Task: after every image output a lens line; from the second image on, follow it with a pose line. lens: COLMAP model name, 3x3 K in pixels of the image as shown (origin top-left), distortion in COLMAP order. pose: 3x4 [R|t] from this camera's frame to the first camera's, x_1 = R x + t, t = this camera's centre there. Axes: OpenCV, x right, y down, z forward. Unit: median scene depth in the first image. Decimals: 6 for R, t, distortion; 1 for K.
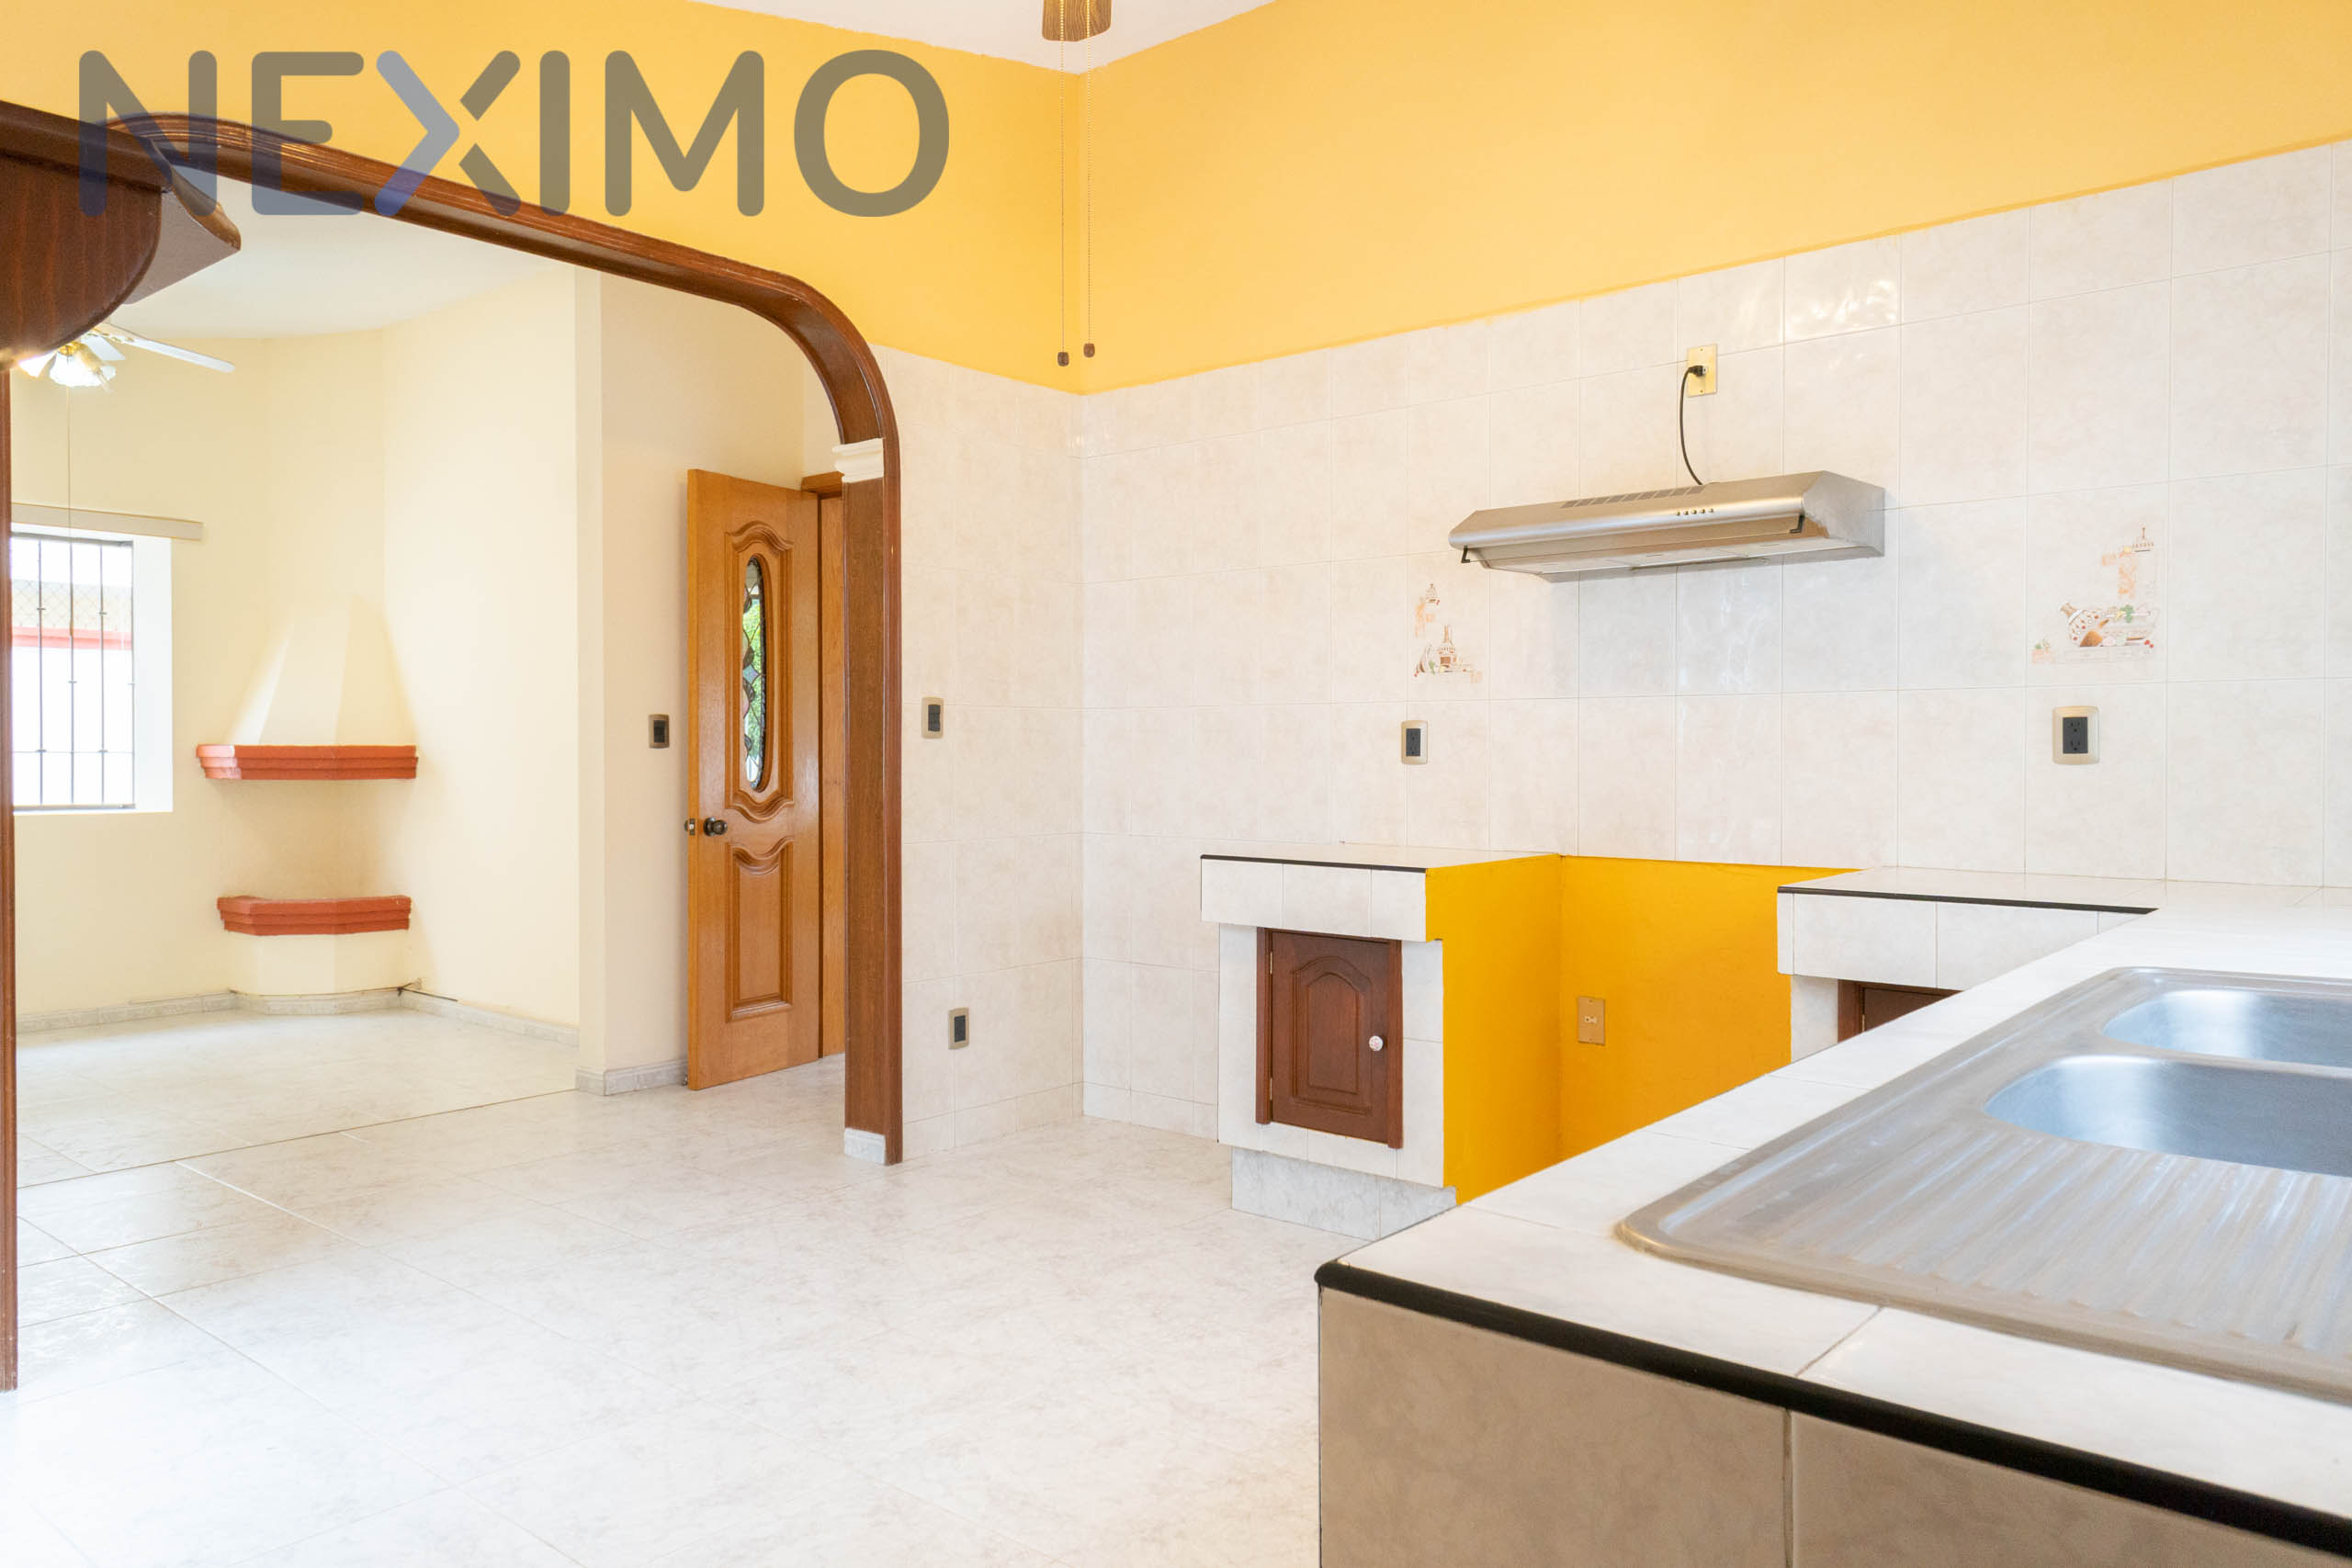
lens RADIAL K [[1582.1, 0, 1179.6], [0, 1582.1, 758.0], [0, 0, 1]] dist [0.049673, -0.048194]
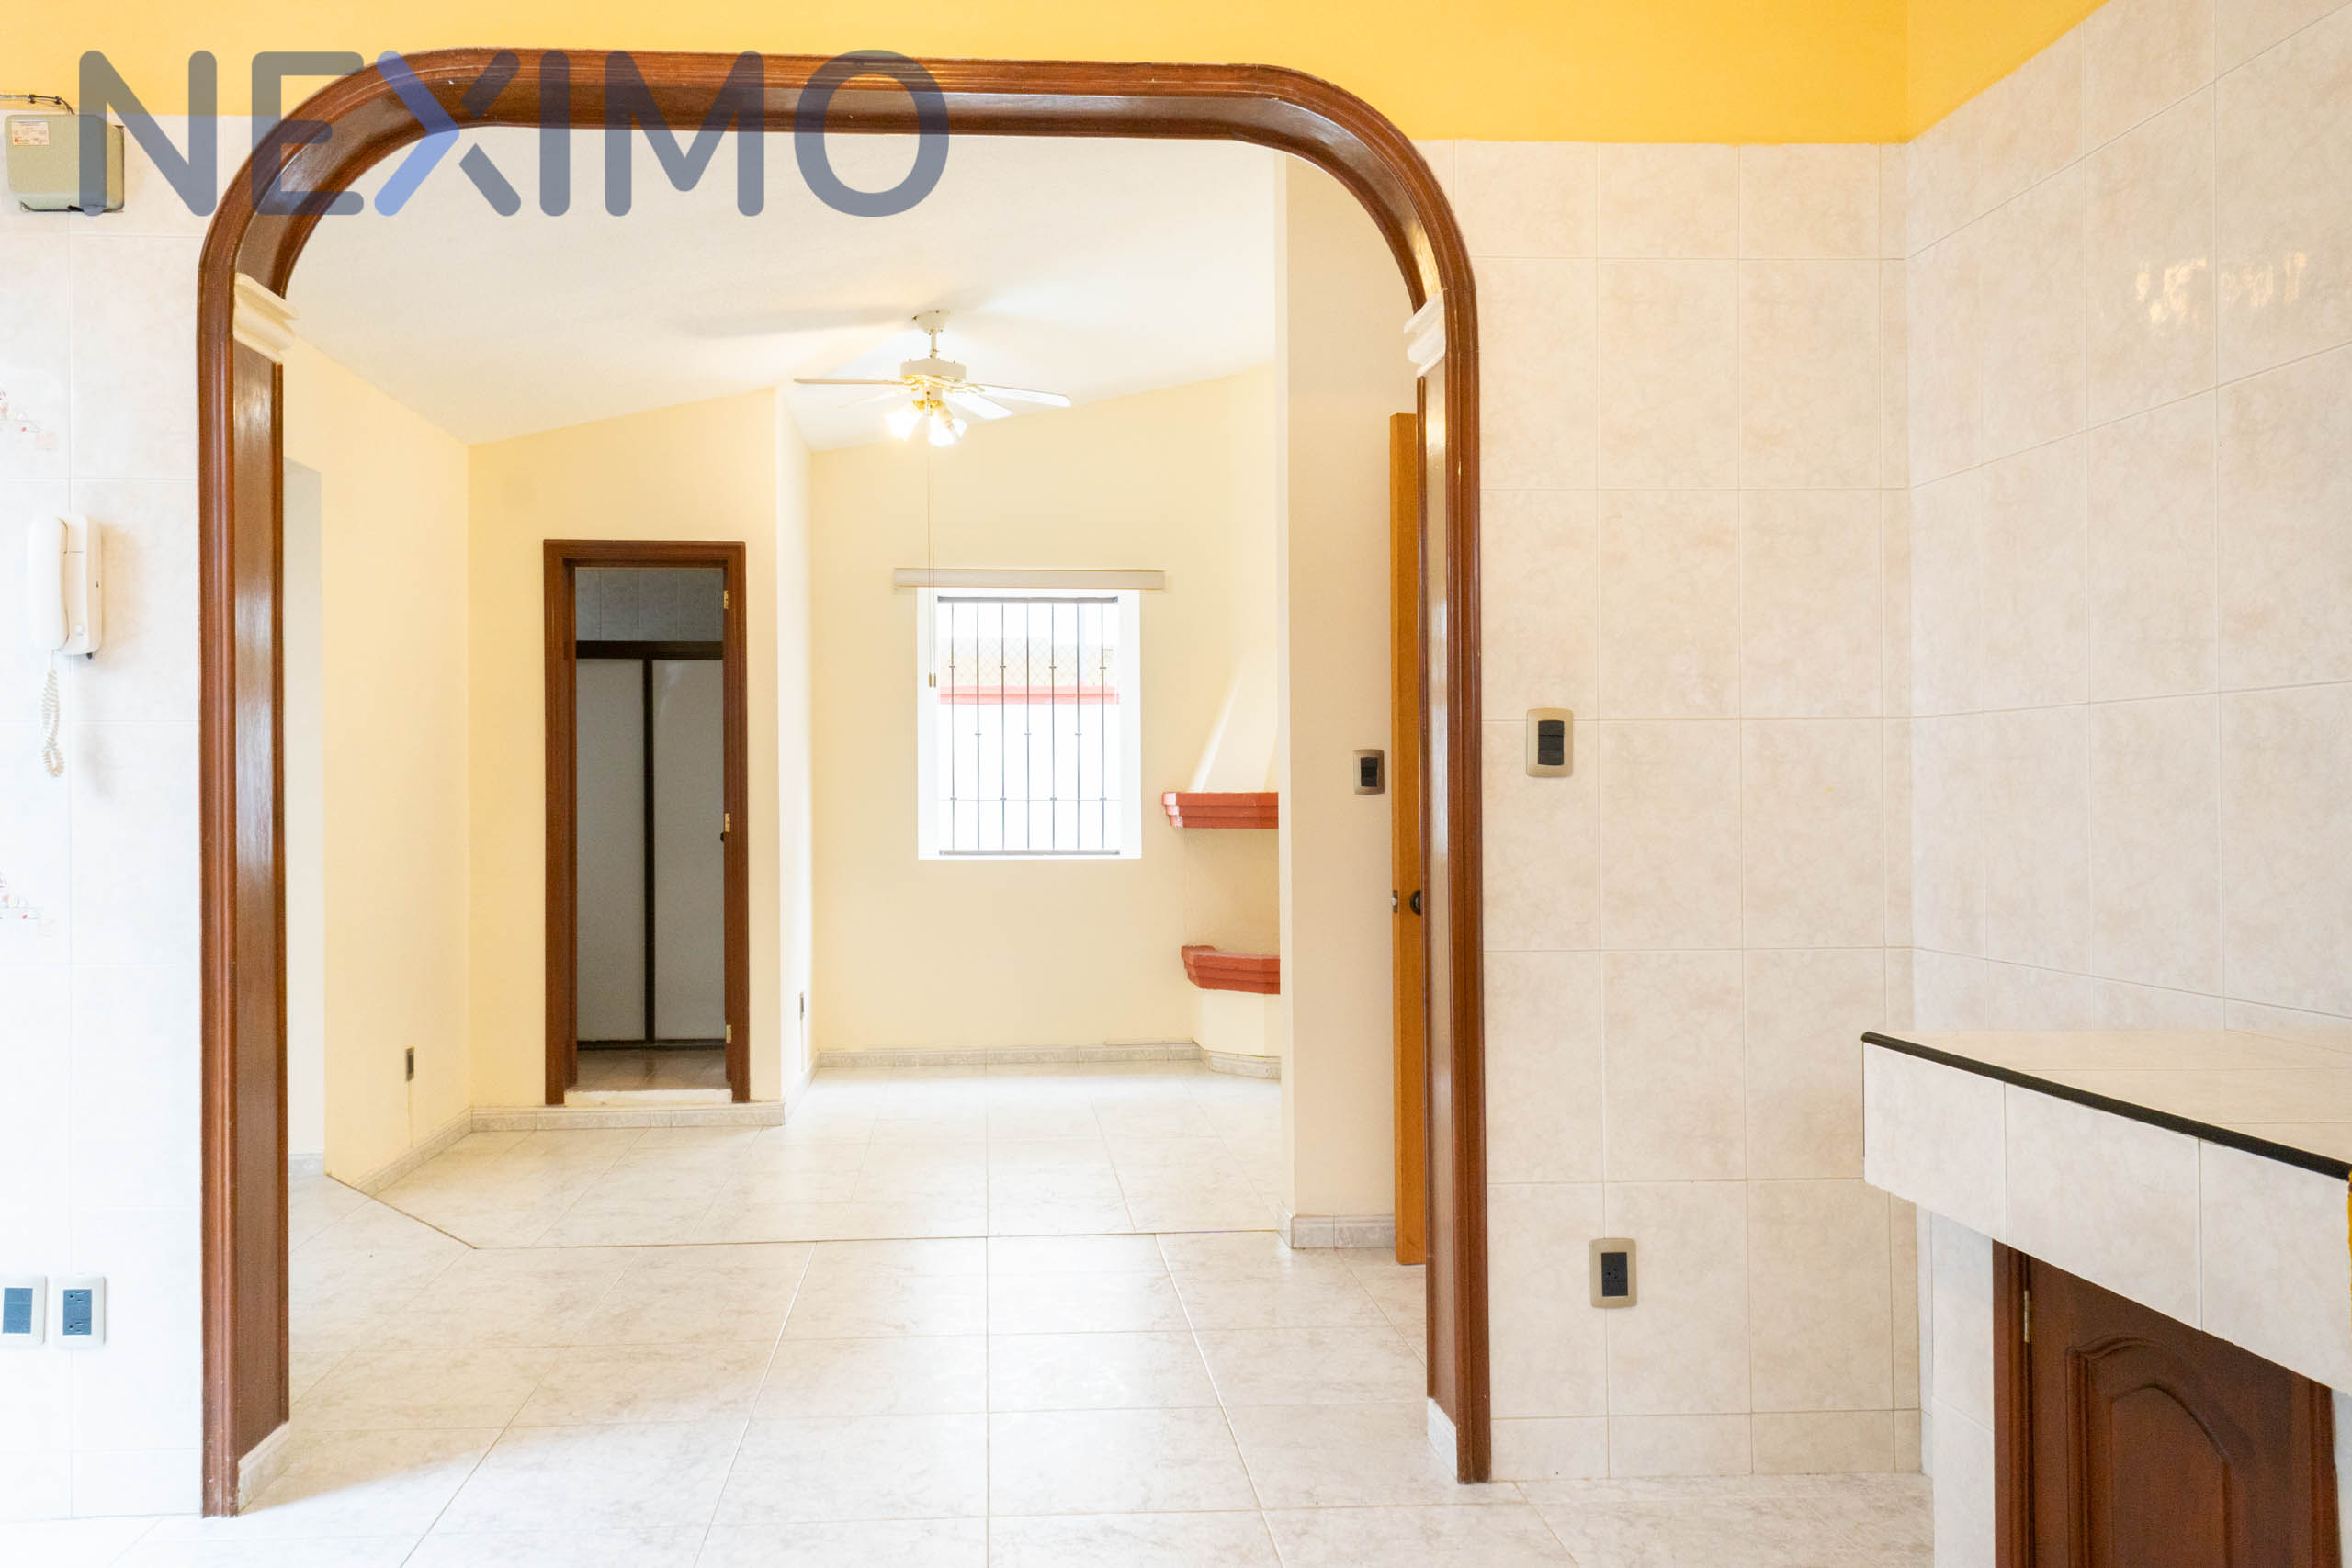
lens RADIAL K [[1635.6, 0, 1095.0], [0, 1635.6, 789.0], [0, 0, 1]] dist [0.029303, -0.001156]
pose [[0.688109, -0.006886, -0.725575, 0.176699], [0.000909, 0.999962, -0.008628, -0.002848], [0.725607, 0.005278, 0.688089, 0.460759]]
